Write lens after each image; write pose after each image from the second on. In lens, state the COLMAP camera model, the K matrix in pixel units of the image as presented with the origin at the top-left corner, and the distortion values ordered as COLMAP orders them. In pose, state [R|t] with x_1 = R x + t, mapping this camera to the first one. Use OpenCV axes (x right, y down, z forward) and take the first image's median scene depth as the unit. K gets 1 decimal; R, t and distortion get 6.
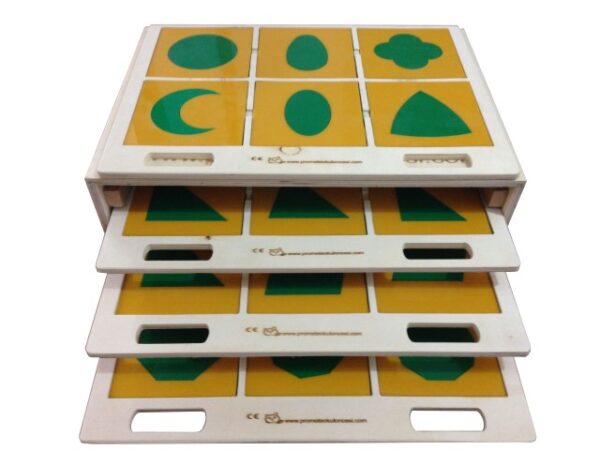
lens RADIAL K [[588.6, 0, 300.0], [0, 588.6, 225.0], [0, 0, 1]] dist [-0.009043, -0.003461]
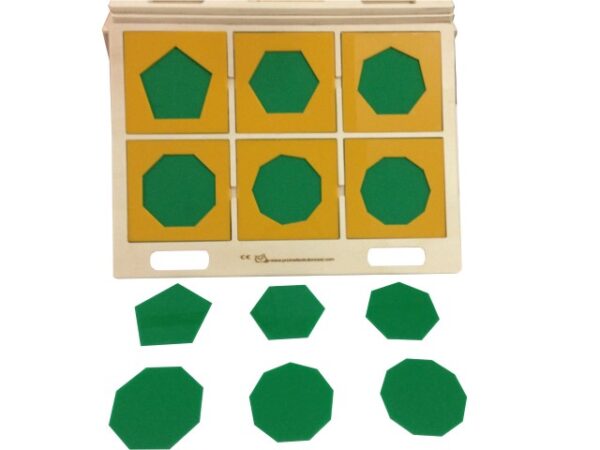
lens RADIAL K [[588.6, 0, 300.0], [0, 588.6, 225.0], [0, 0, 1]] dist [-0.009043, -0.003461]
pose [[0.999445, -0.016323, 0.029053, 0.003317], [-0.008192, 0.724717, 0.688998, -0.838735], [-0.032302, -0.688853, 0.724181, 0.154332]]
